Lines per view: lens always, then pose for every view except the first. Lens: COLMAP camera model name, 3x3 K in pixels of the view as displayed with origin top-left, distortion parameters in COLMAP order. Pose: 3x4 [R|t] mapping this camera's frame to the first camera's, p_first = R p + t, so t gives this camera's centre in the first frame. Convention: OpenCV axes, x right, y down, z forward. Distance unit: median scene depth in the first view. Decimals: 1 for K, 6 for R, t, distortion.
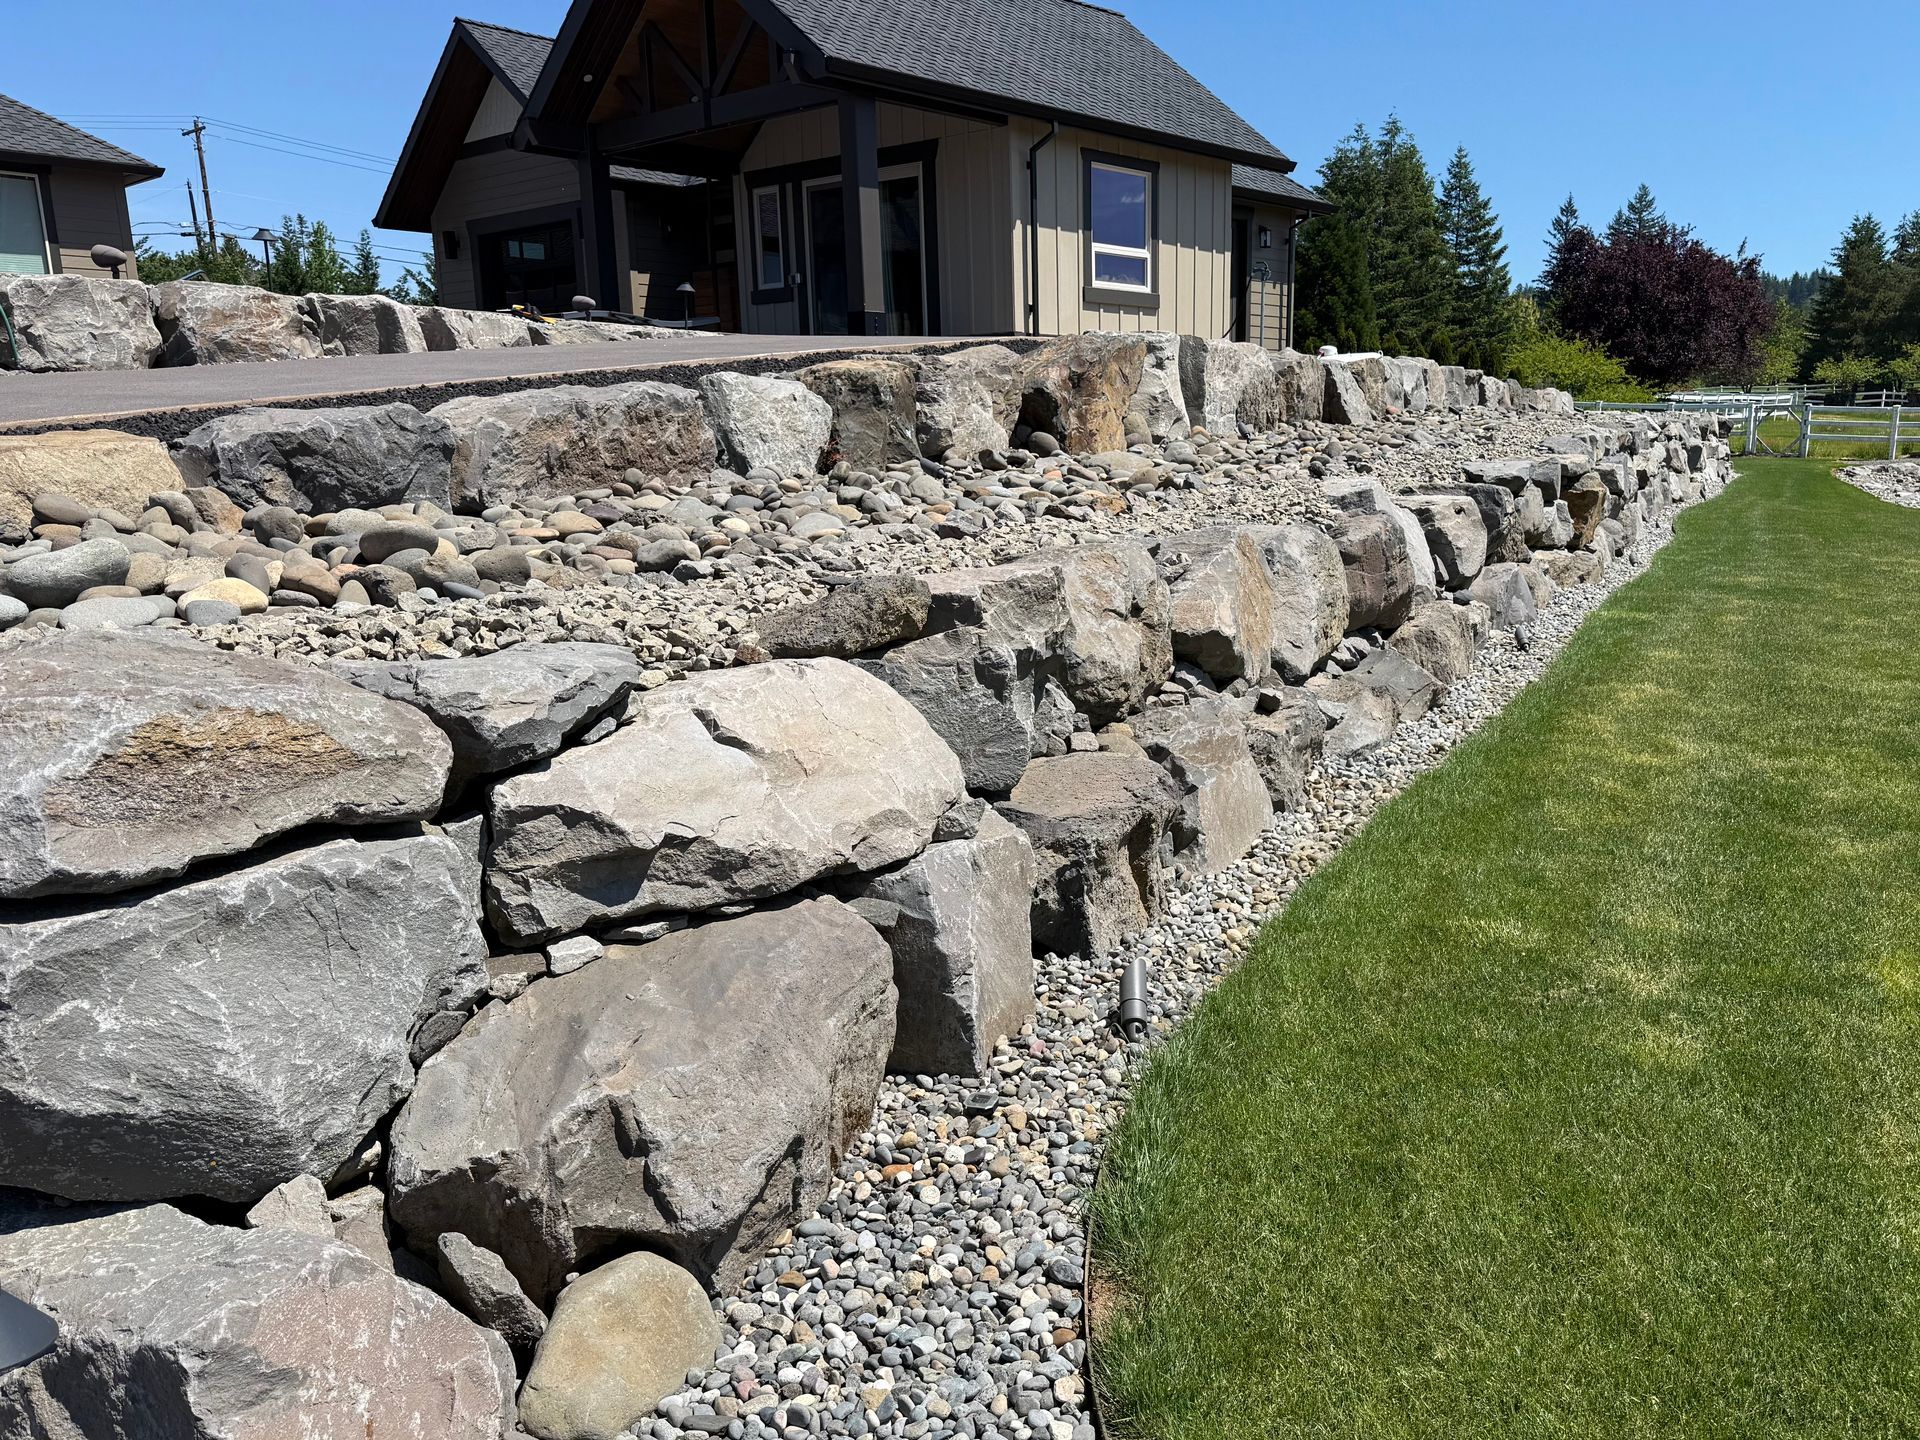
lens RADIAL K [[1457.3, 0, 960.5], [0, 1457.3, 823.8], [0, 0, 1]] dist [0.012864, -0.030669]
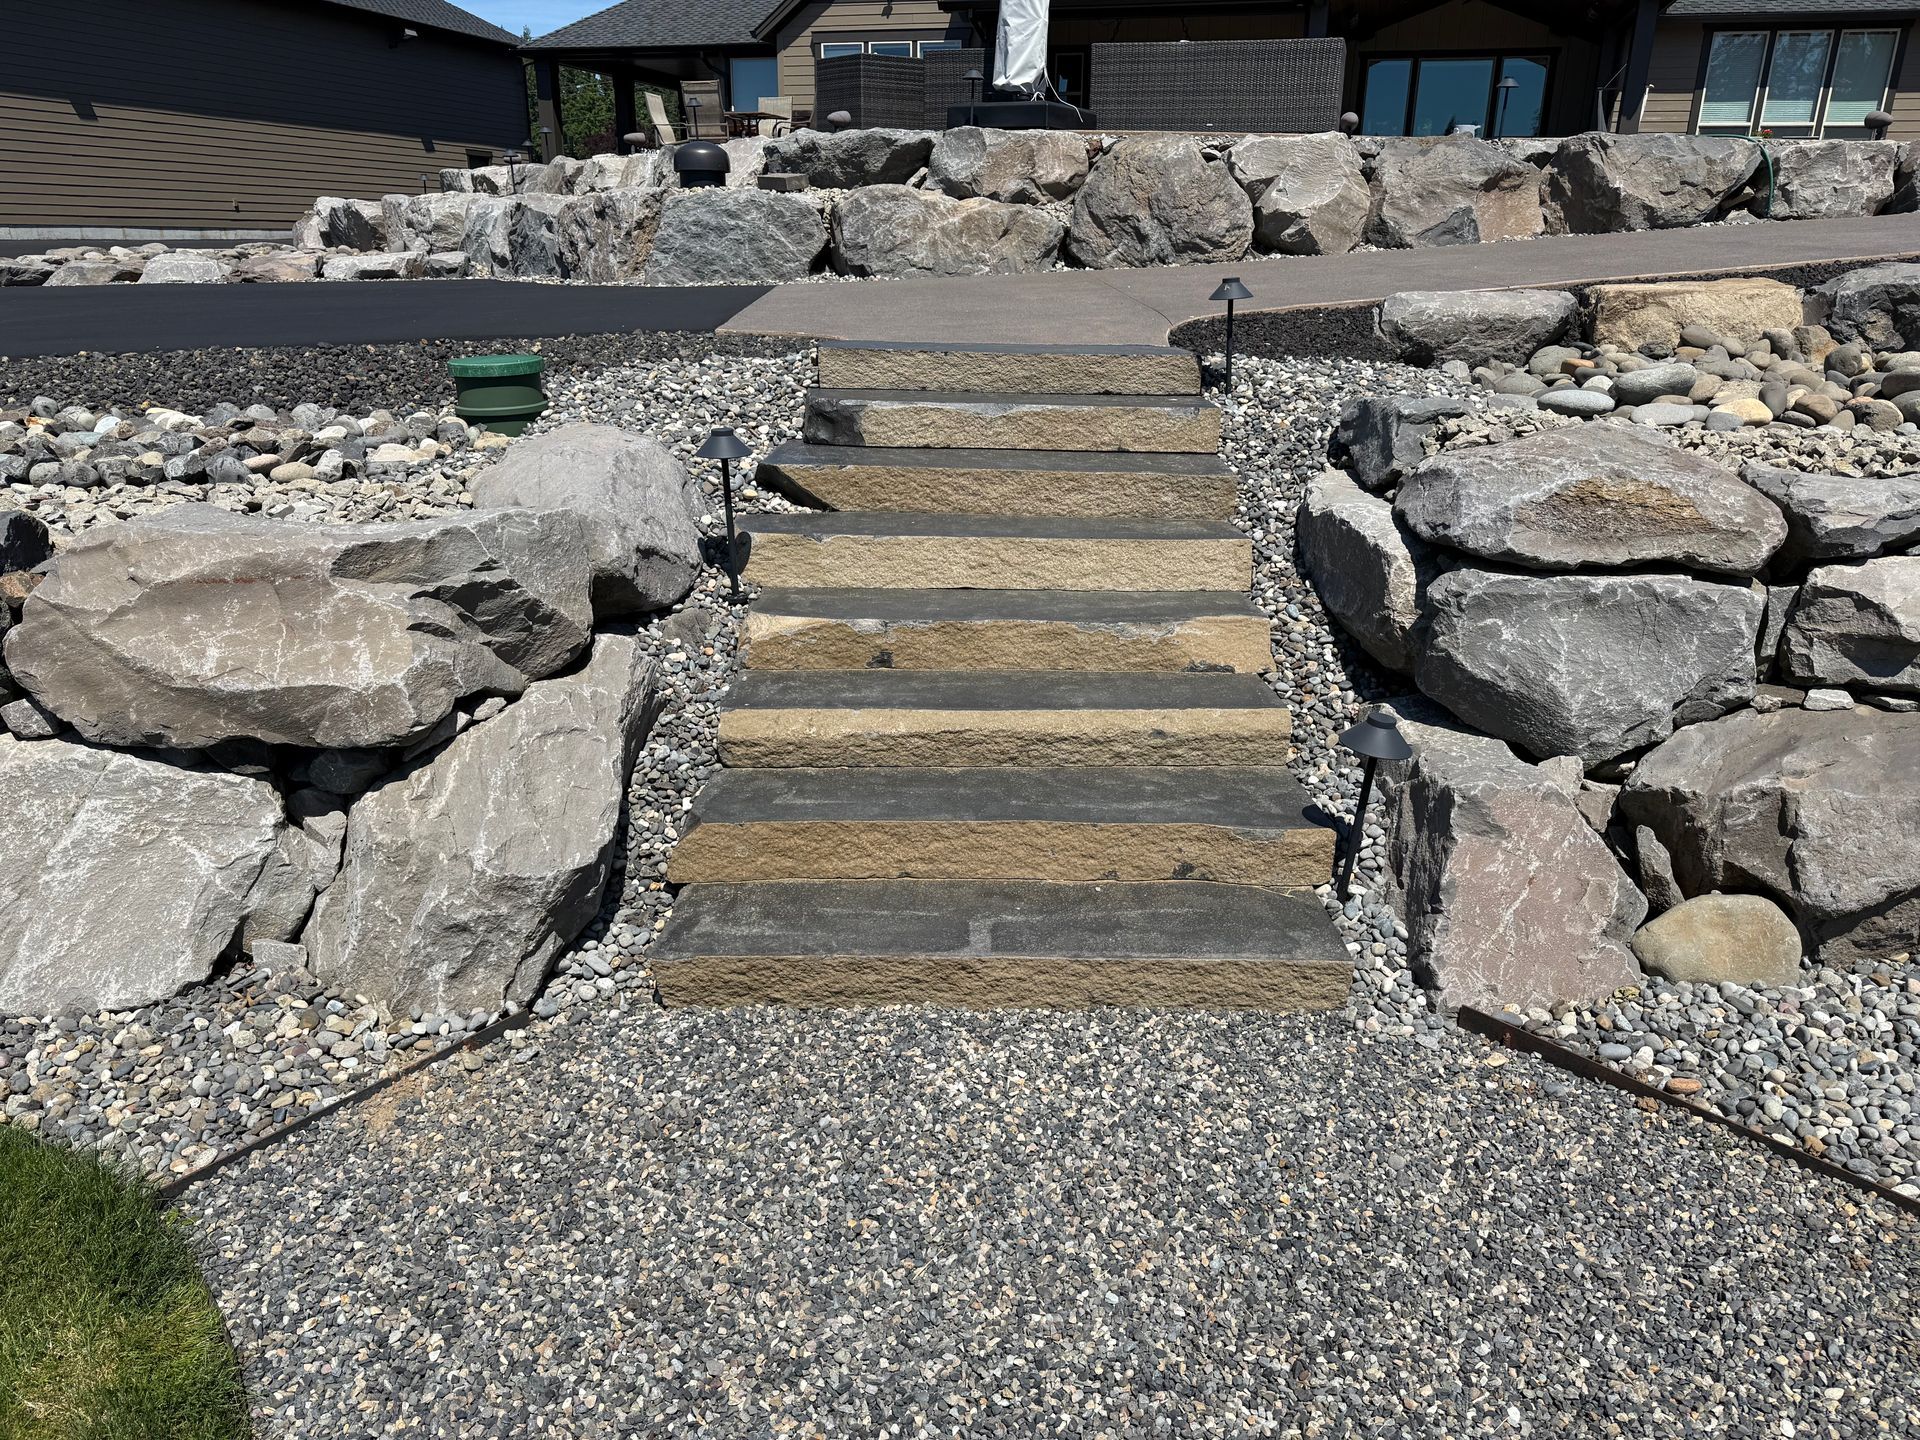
lens RADIAL K [[1361.0, 0, 980.3], [0, 1361.0, 719.6], [0, 0, 1]] dist [0.054458, -0.075397]
pose [[0.414782, 0.307056, -0.856547, 0.548941], [-0.232220, 0.945892, 0.226633, -0.001384], [0.879790, 0.104904, 0.463643, -0.320307]]
